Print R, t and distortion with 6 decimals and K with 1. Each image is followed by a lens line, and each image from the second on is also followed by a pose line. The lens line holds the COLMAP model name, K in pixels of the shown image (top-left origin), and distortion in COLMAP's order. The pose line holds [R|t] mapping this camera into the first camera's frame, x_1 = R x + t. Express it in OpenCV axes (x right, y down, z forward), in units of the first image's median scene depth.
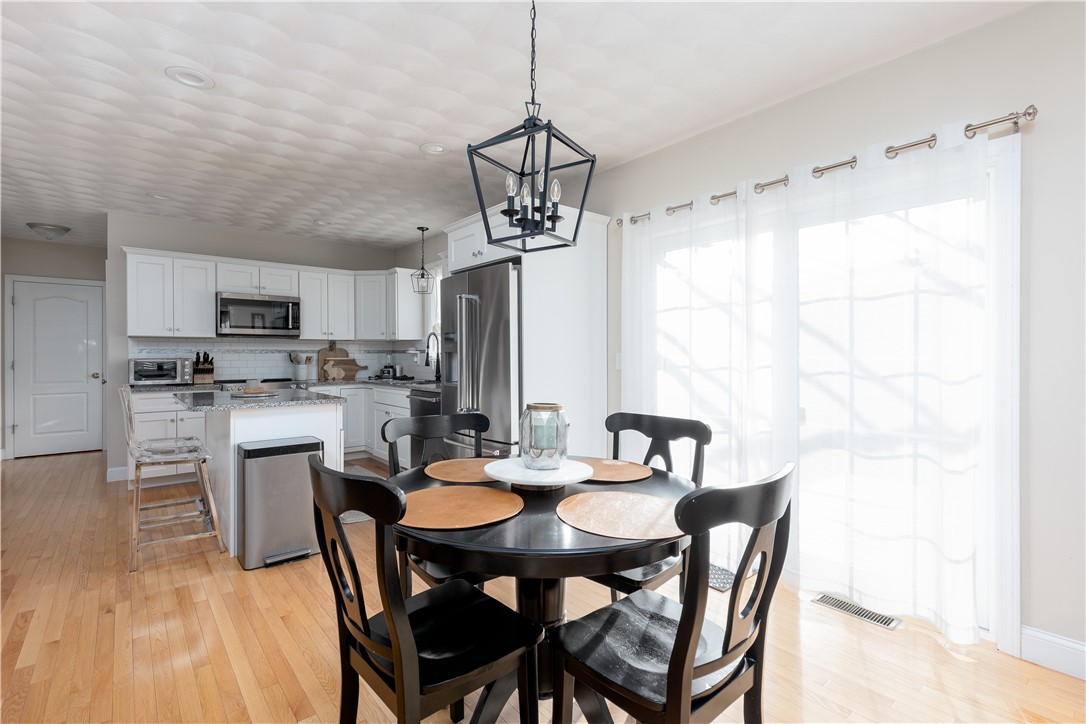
lens RADIAL K [[504.1, 0, 549.7], [0, 504.1, 352.7], [0, 0, 1]] dist [0.002844, 0.000015]
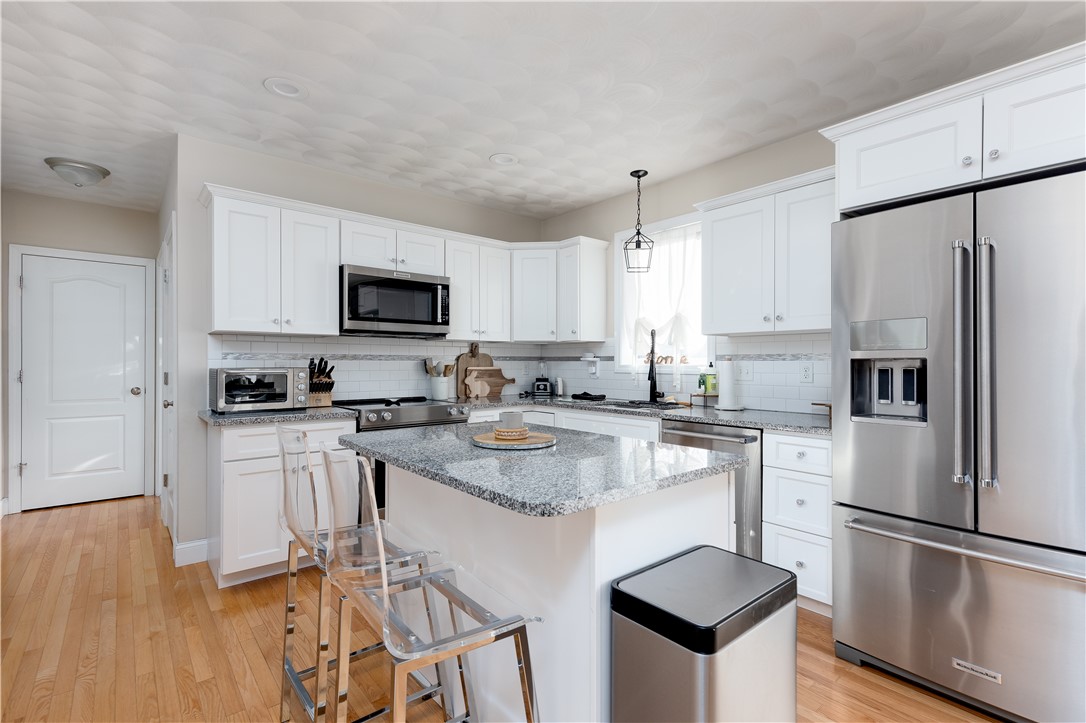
lens RADIAL K [[499.6, 0, 543.7], [0, 499.6, 360.0], [0, 0, 1]] dist [0.004307, 0.000421]
pose [[0.999995, 0.003062, 0.000876, -0.397393], [-0.003059, 0.999989, -0.003626, 0.002871], [-0.000887, 0.003623, 0.999993, 0.358807]]
